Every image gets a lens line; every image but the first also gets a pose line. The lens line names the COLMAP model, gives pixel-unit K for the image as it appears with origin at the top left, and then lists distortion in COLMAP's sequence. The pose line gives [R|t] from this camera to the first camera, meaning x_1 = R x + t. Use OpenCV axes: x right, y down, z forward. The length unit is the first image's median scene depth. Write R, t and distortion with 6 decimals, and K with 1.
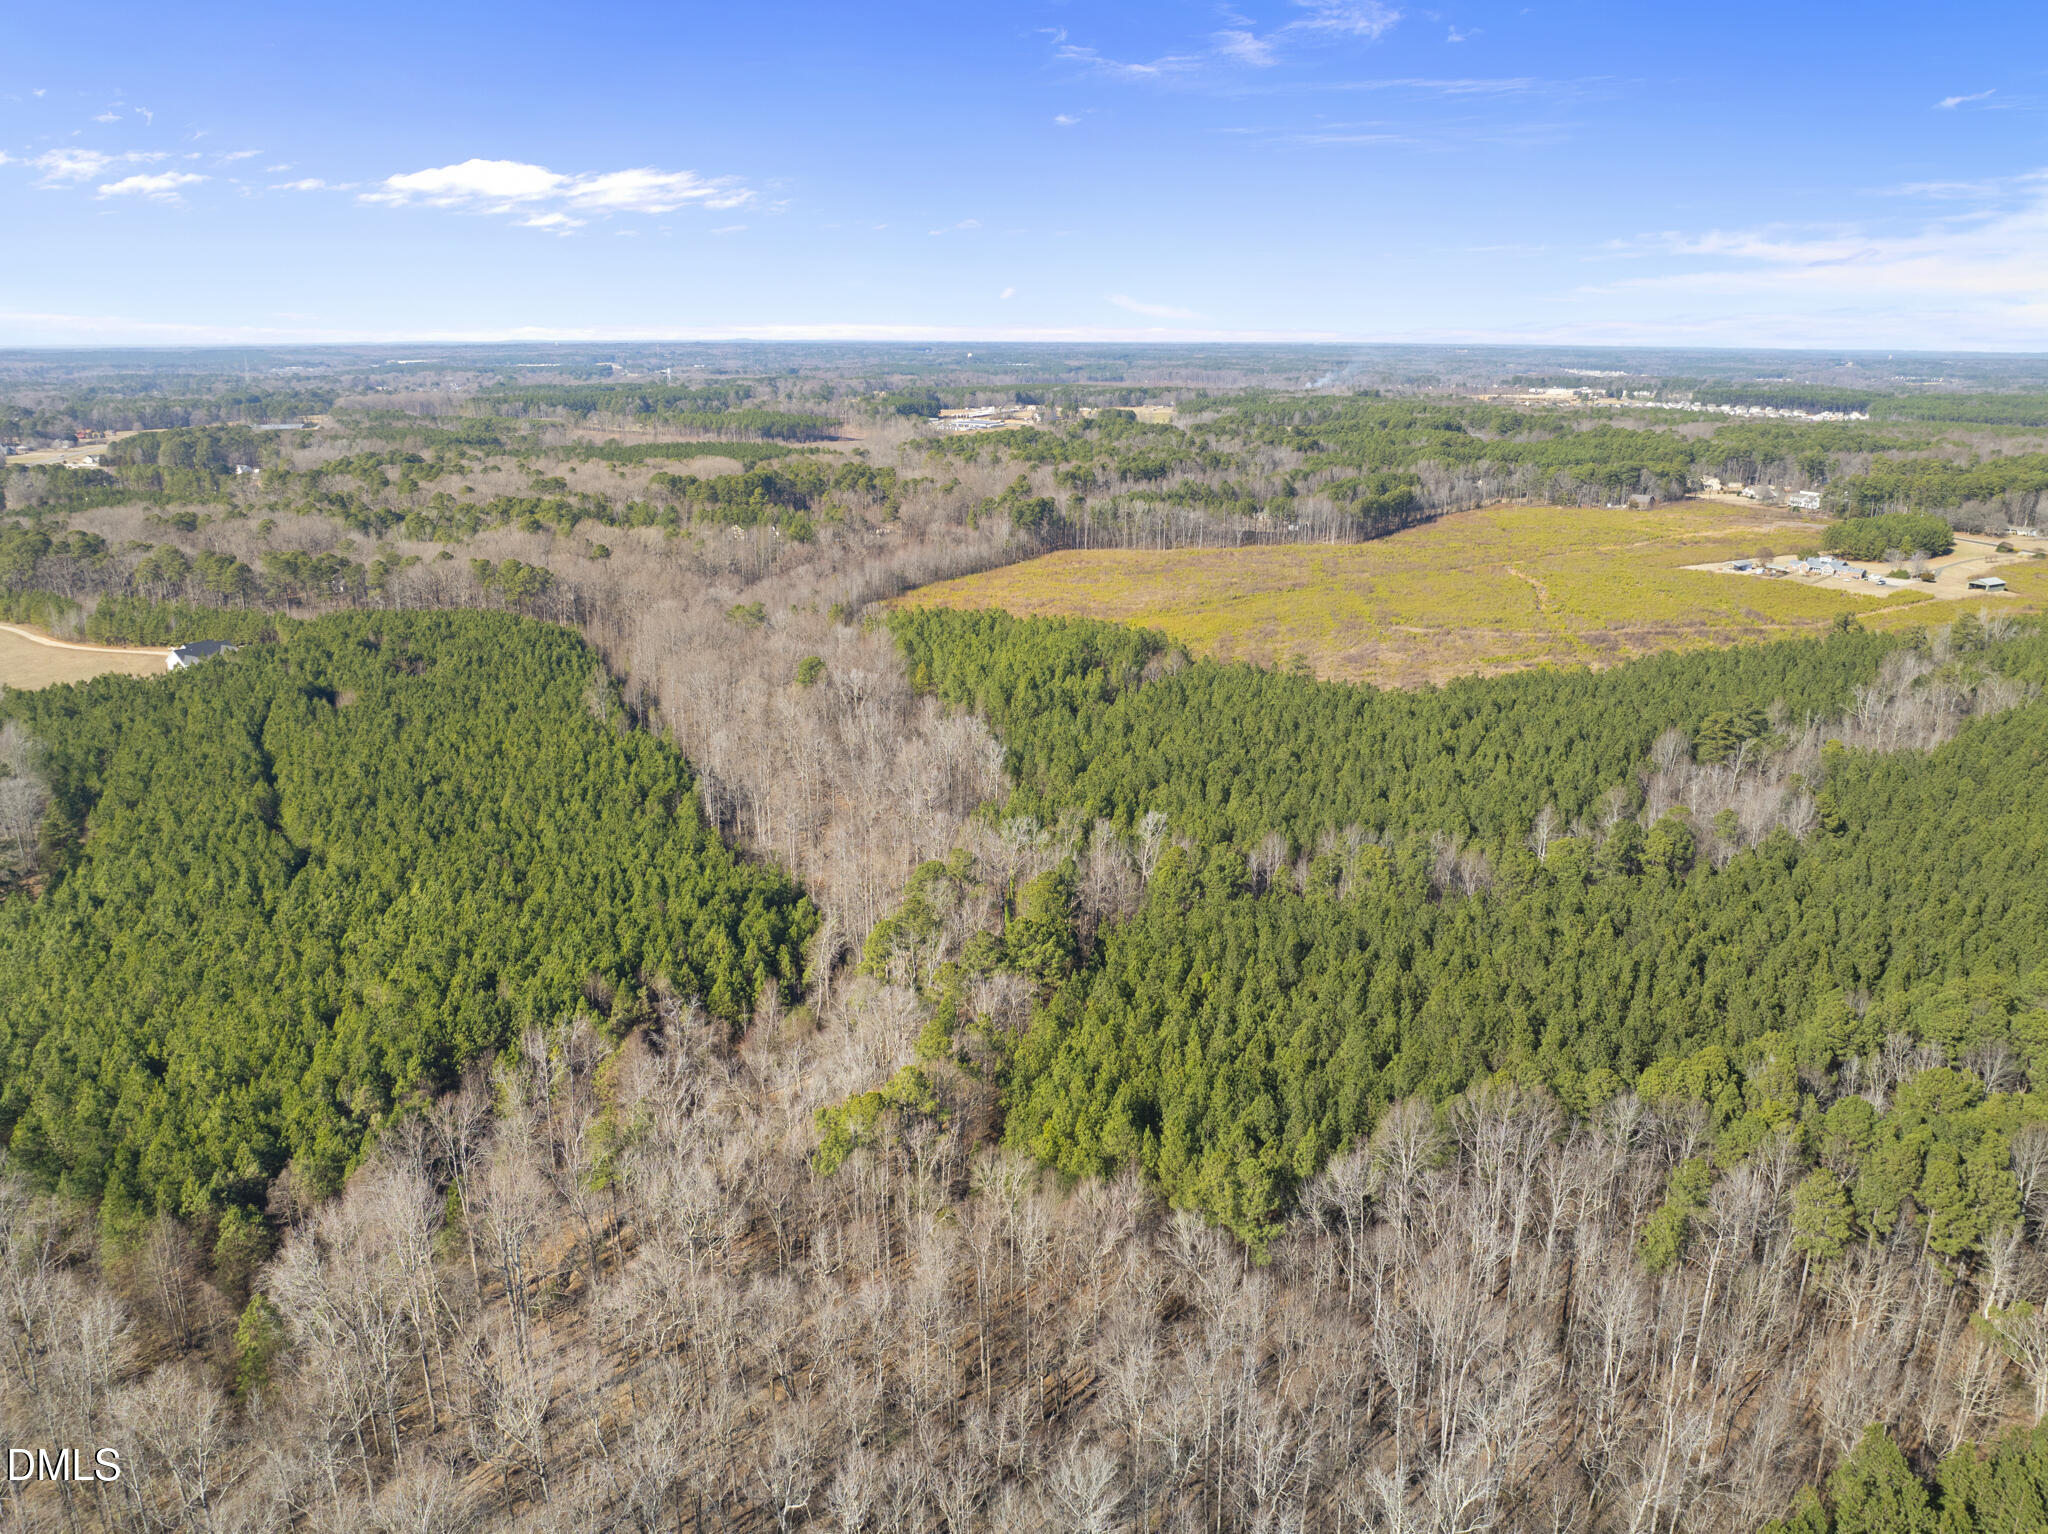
lens RADIAL K [[1444.7, 0, 1032.6], [0, 1444.7, 760.1], [0, 0, 1]] dist [-0.054887, 0.025334]
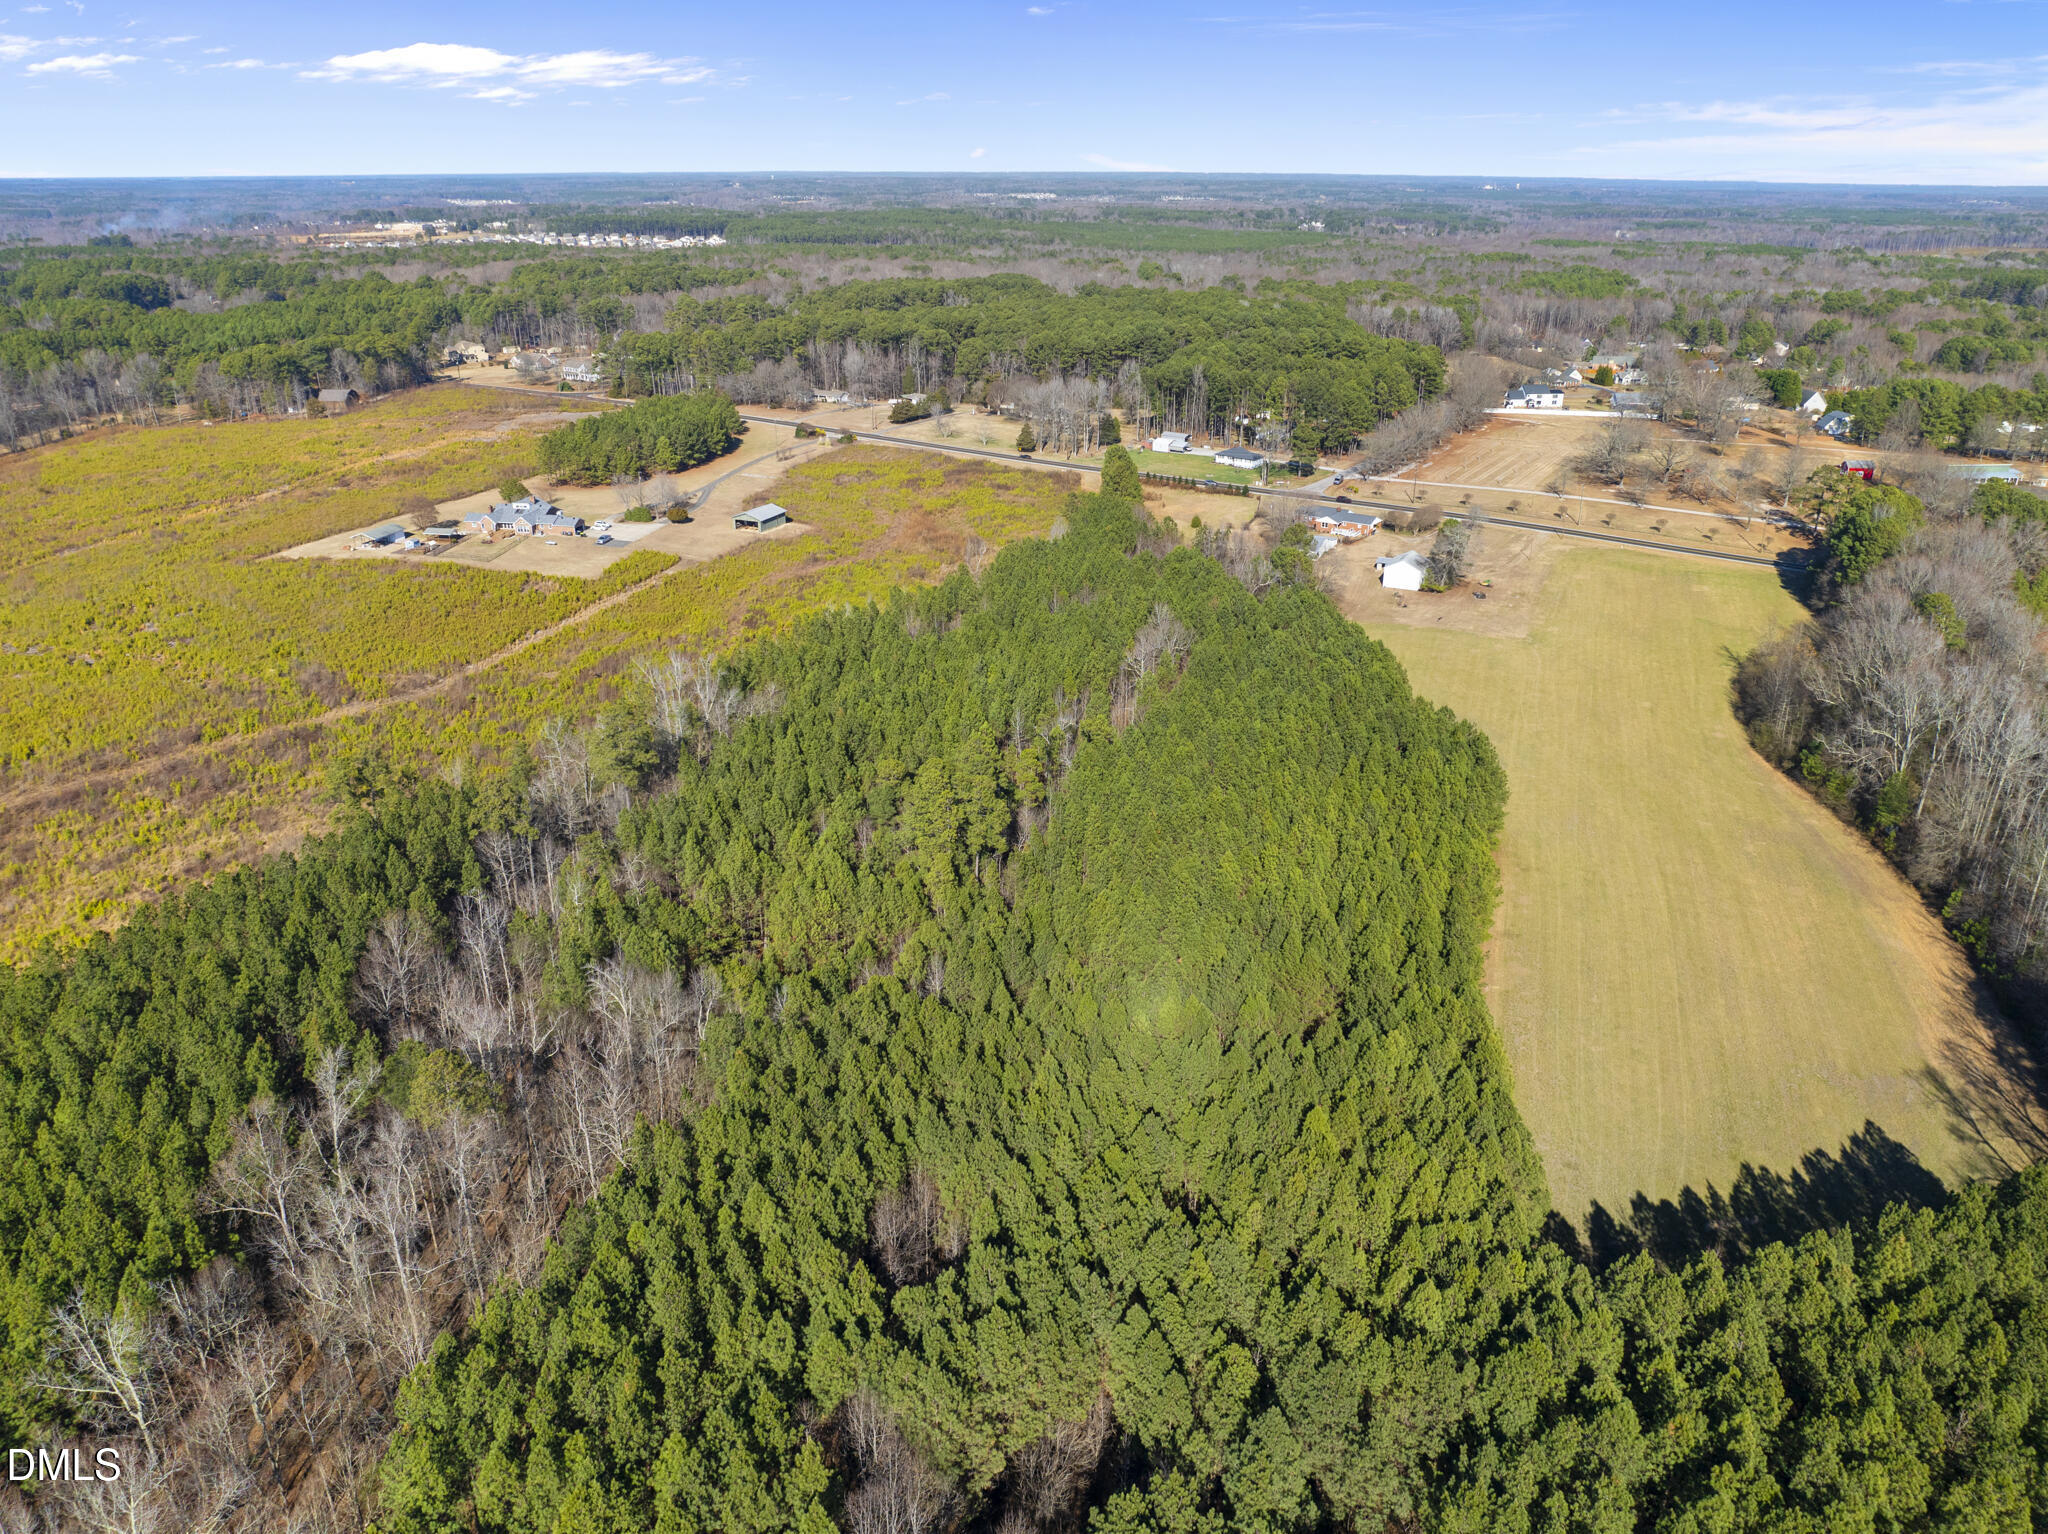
lens RADIAL K [[1444.7, 0, 1032.6], [0, 1444.7, 760.1], [0, 0, 1]] dist [-0.054887, 0.025334]
pose [[0.772378, -0.243092, 0.586804, 0.241786], [0.178465, 0.969703, 0.166810, -0.070167], [-0.609576, -0.024117, 0.792361, 0.271743]]
